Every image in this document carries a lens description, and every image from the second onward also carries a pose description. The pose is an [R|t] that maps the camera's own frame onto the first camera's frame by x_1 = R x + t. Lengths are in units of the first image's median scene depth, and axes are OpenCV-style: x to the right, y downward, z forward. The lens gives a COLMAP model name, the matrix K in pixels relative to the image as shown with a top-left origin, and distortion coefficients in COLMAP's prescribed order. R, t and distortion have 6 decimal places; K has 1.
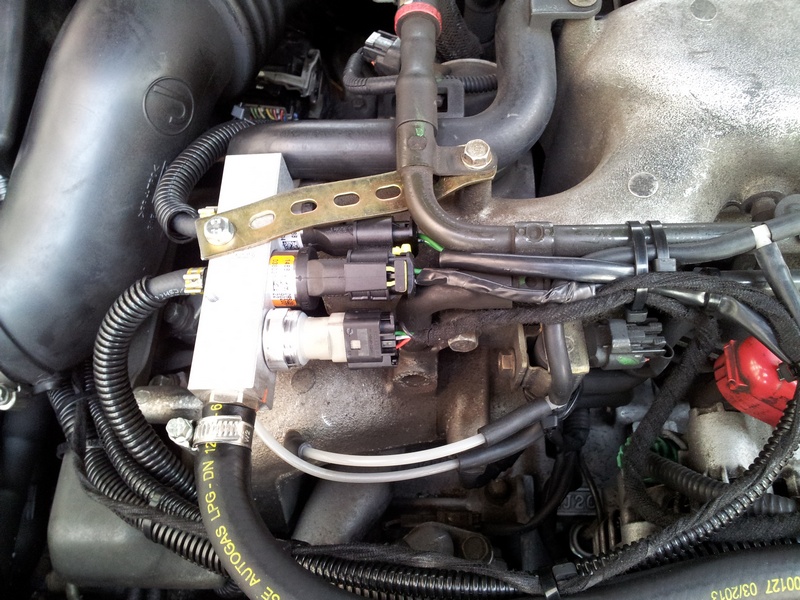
lens RADIAL K [[657.5, 0, 400.5], [0, 657.5, 338.9], [0, 0, 1]] dist [0.045723, -0.104085]
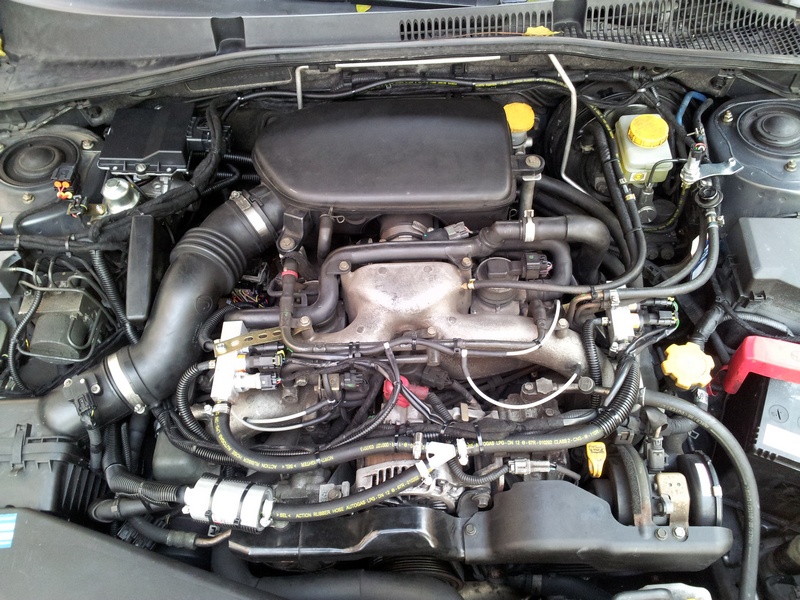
lens RADIAL K [[657.5, 0, 400.5], [0, 657.5, 338.9], [0, 0, 1]] dist [0.045723, -0.104085]
pose [[0.999683, -0.024386, 0.006296, 0.528979], [0.025036, 0.989446, -0.142725, 0.247970], [-0.002749, 0.142837, 0.989742, -1.994922]]
